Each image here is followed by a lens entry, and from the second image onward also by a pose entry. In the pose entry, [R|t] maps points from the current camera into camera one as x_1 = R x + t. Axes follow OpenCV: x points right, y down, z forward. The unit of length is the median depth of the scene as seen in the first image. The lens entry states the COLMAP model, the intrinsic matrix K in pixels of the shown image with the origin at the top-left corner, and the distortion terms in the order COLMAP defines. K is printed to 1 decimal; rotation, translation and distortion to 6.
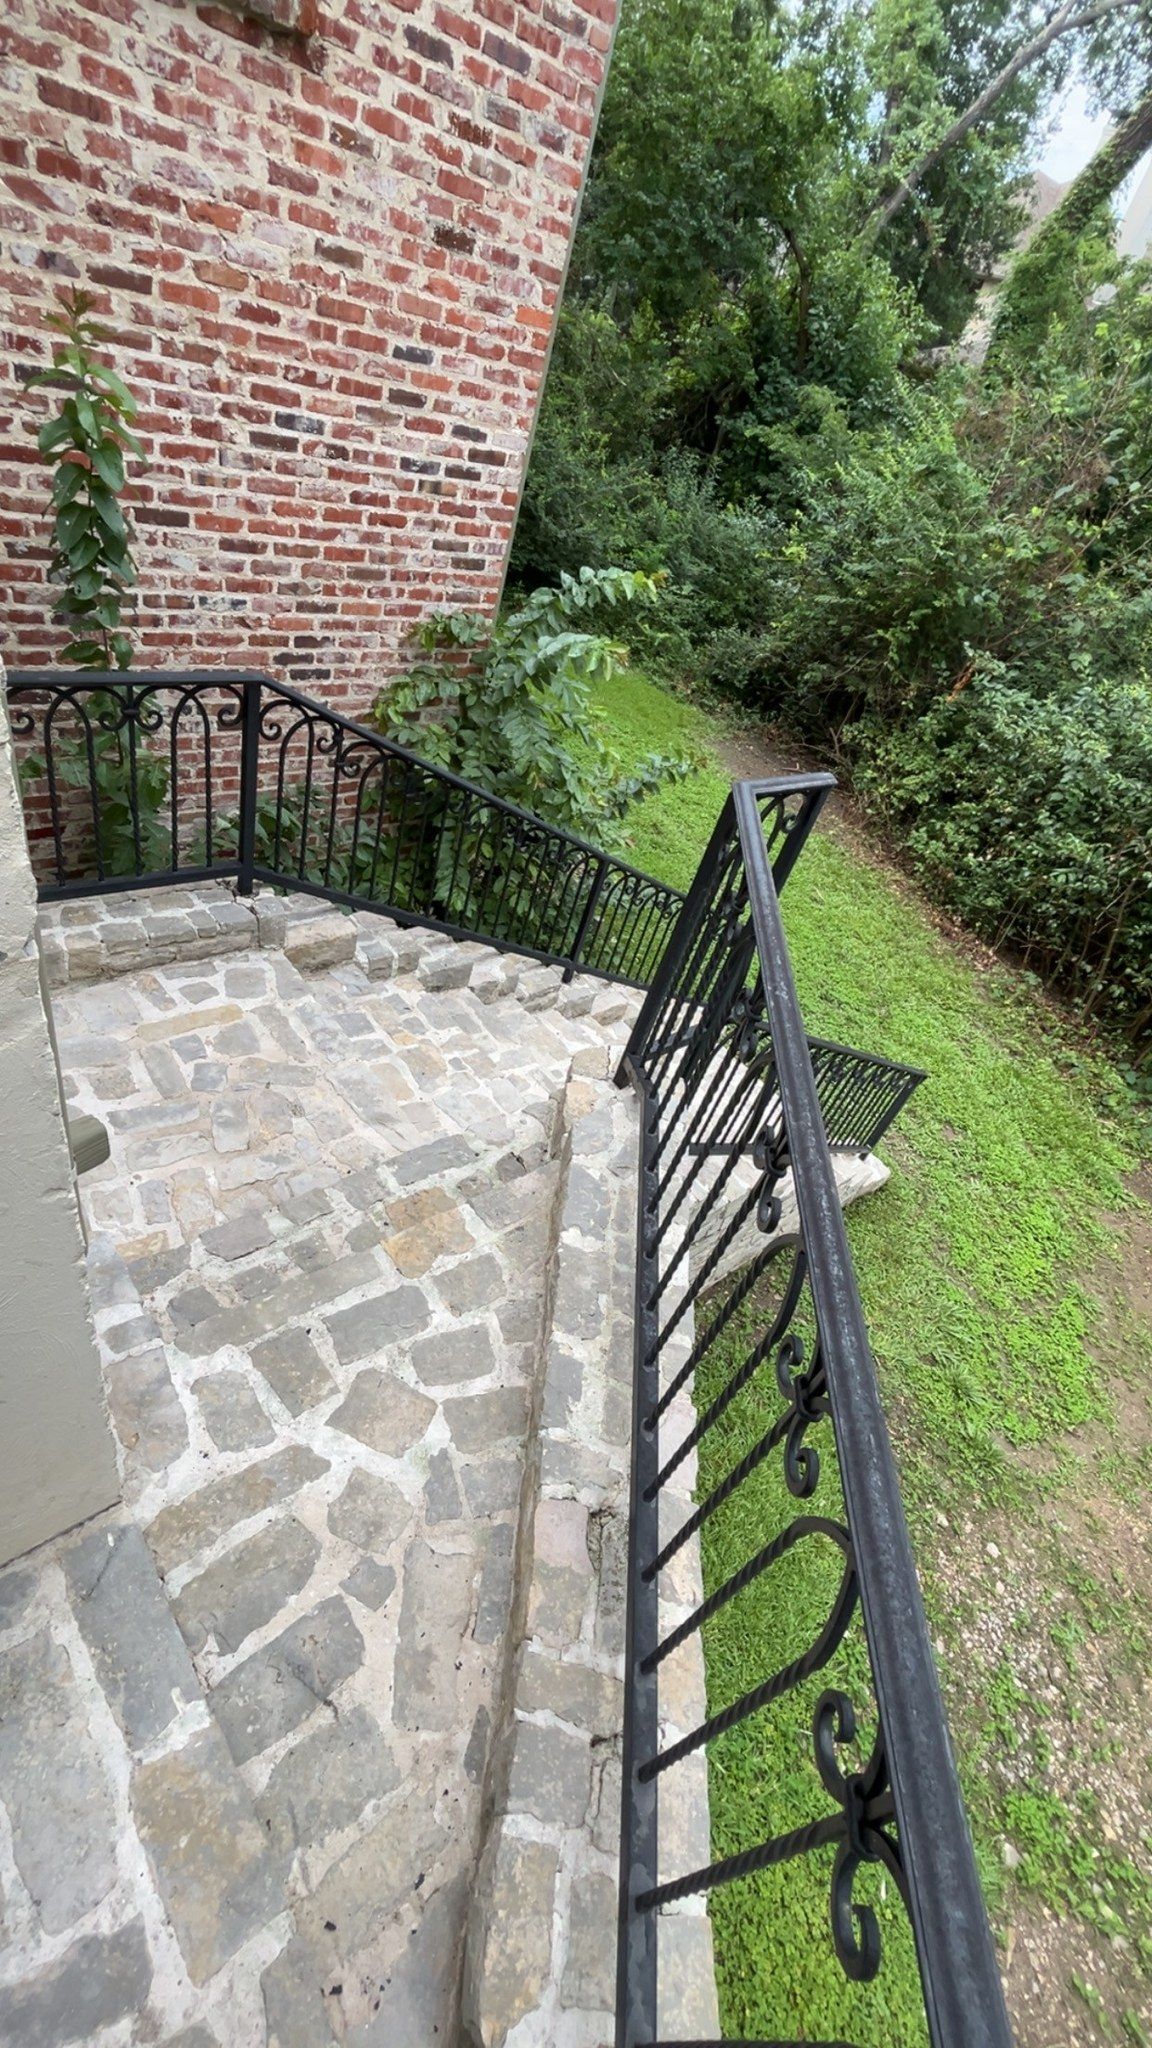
lens RADIAL K [[877.4, 0, 578.6], [0, 877.4, 1019.6], [0, 0, 1]] dist [0.001212, 0.000132]
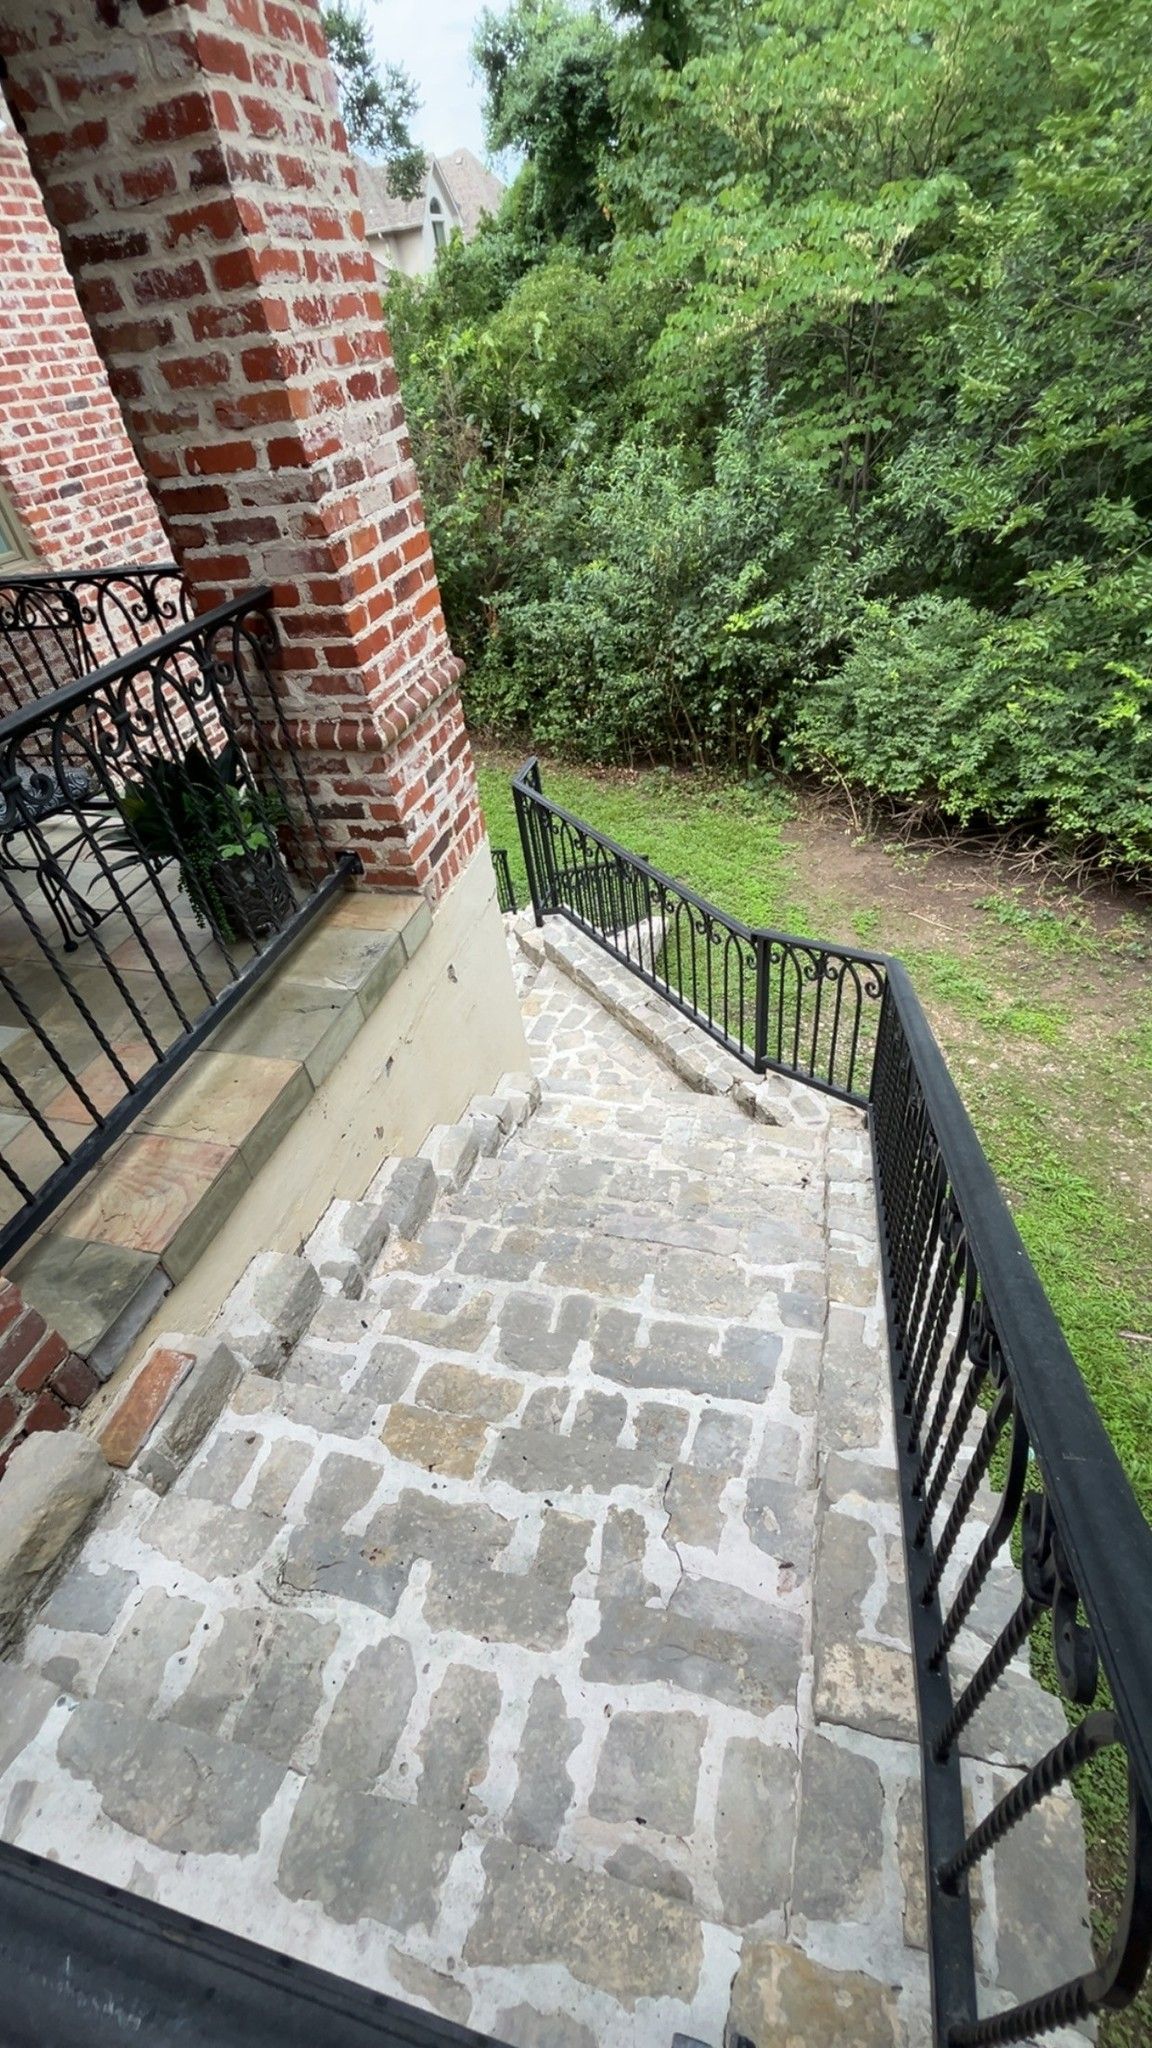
lens RADIAL K [[877.4, 0, 574.4], [0, 877.4, 1024.9], [0, 0, 1]] dist [0.001212, 0.000132]
pose [[0.747401, -0.630509, 0.209401, -0.155982], [0.619319, 0.775296, 0.123935, 0.009414], [-0.240490, 0.037057, 0.969944, -0.339021]]
